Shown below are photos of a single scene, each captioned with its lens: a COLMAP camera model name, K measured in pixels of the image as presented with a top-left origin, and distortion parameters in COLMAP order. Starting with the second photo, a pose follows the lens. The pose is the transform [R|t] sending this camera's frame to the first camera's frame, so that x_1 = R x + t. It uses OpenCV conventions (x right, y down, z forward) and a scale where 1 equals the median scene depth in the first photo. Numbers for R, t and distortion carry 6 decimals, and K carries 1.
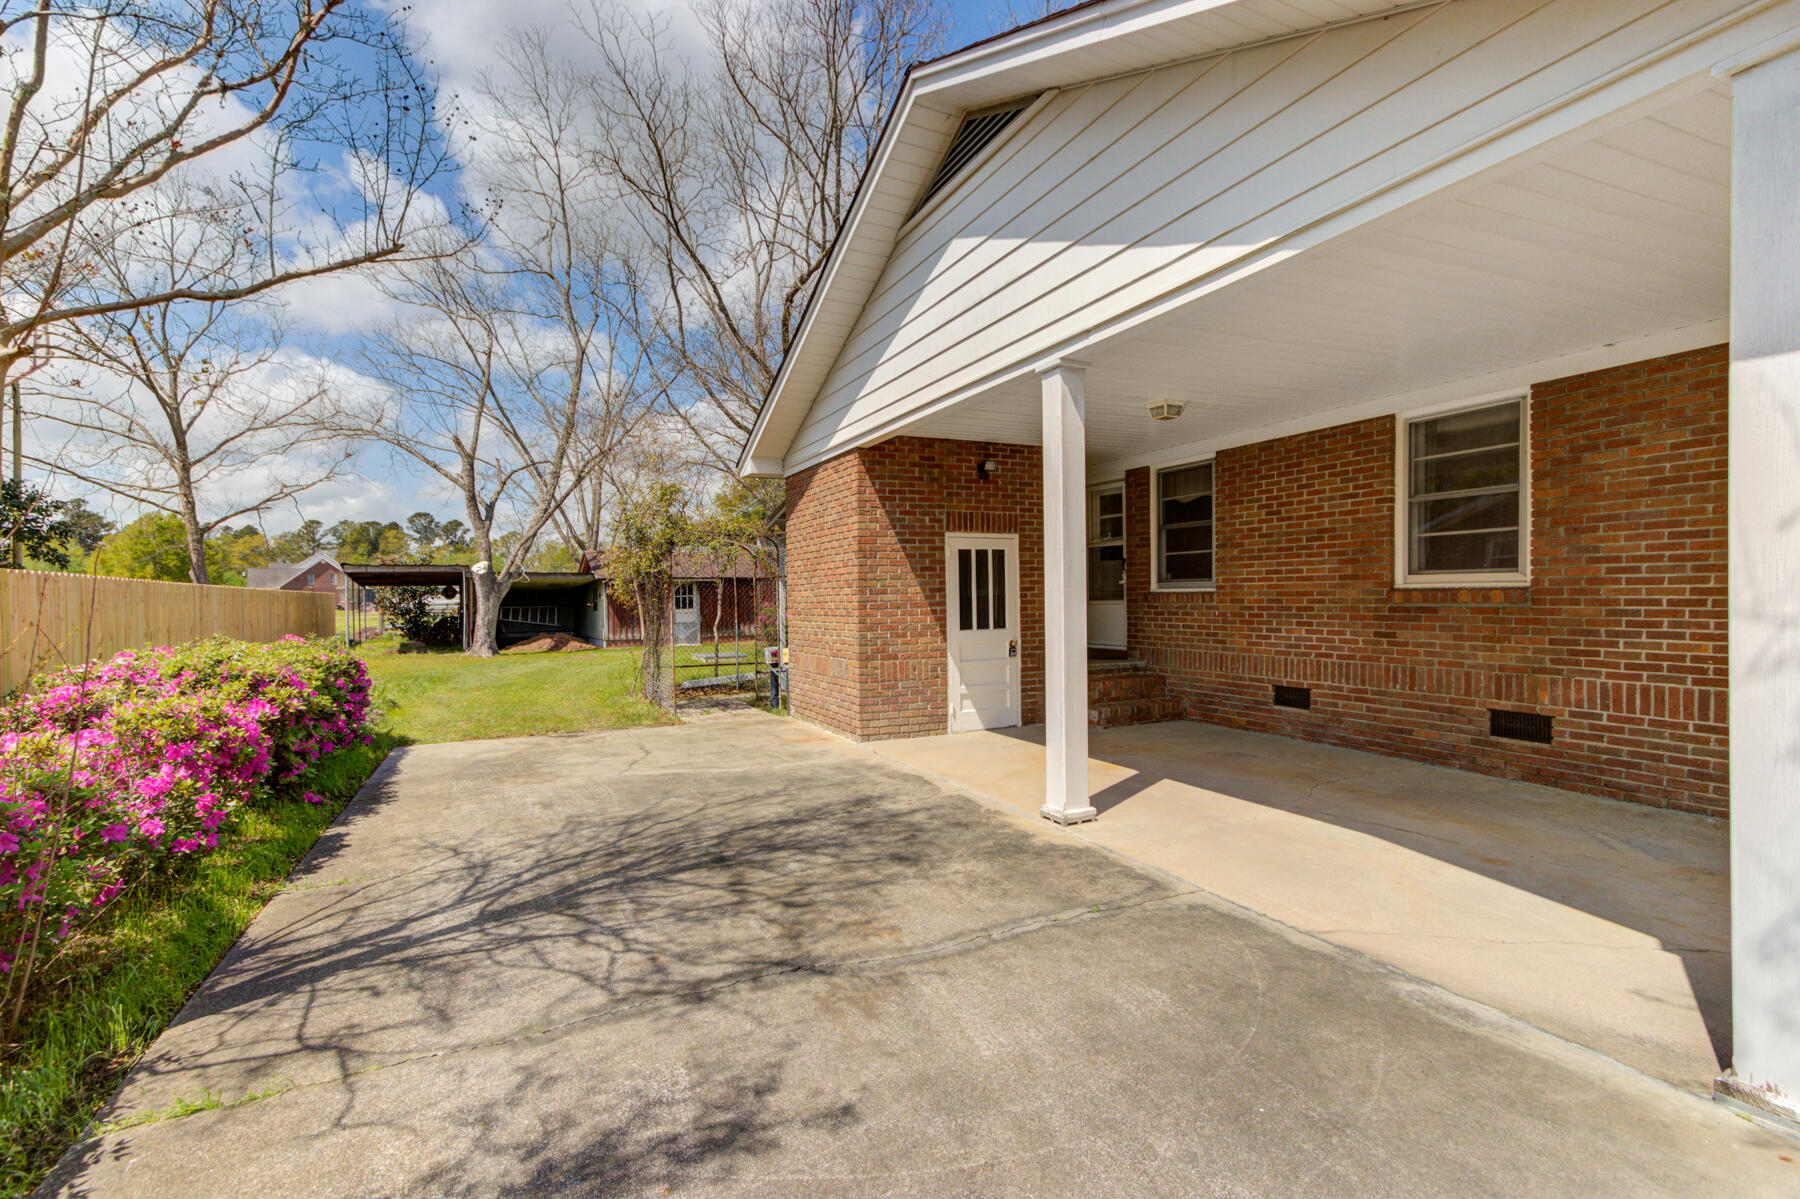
lens RADIAL K [[862.4, 0, 900.0], [0, 862.4, 599.5], [0, 0, 1]] dist [0.000428, 0.000030]
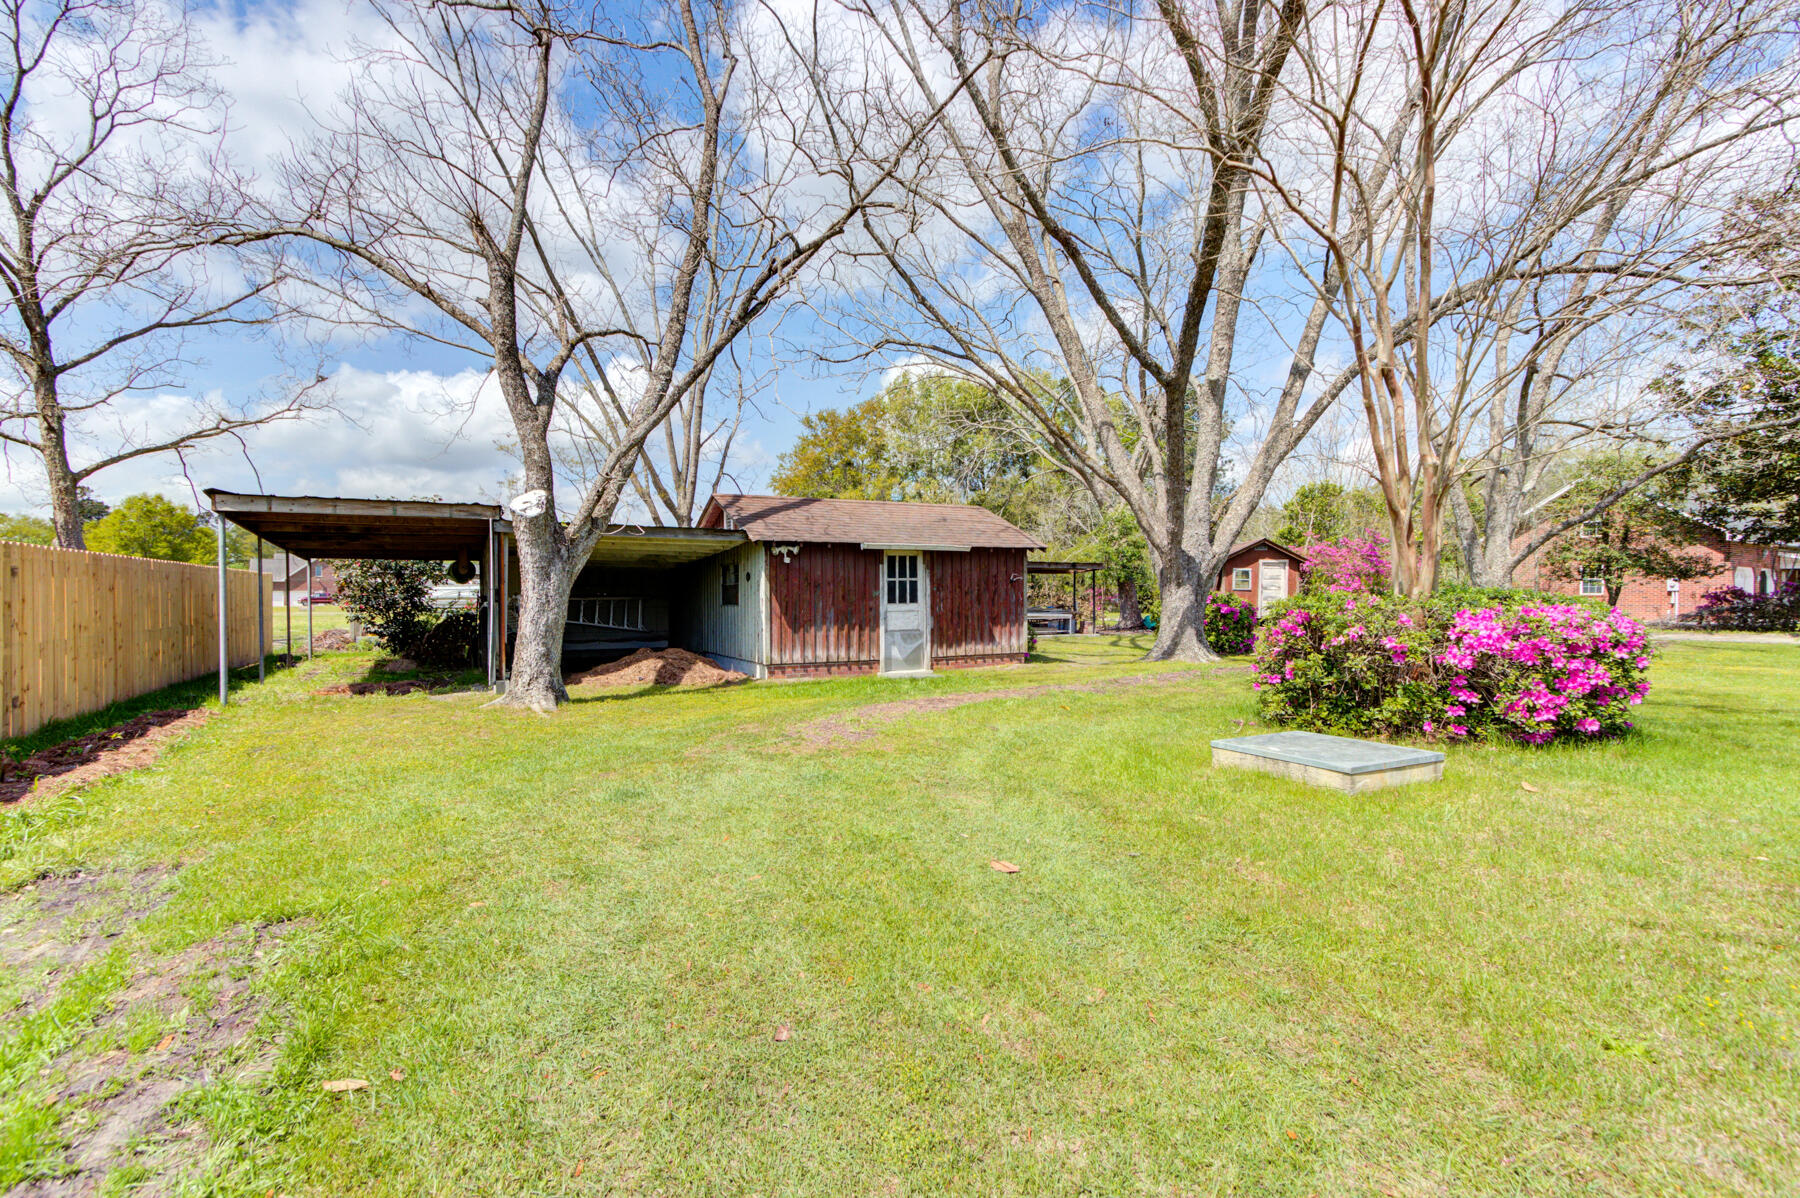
lens RADIAL K [[836.2, 0, 882.7], [0, 836.2, 593.7], [0, 0, 1]] dist [0.019132, 0.000733]
pose [[0.999716, 0.007610, -0.022585, -0.259591], [-0.007745, 0.999953, -0.005893, 0.008464], [0.022539, 0.006067, 0.999728, 0.505506]]
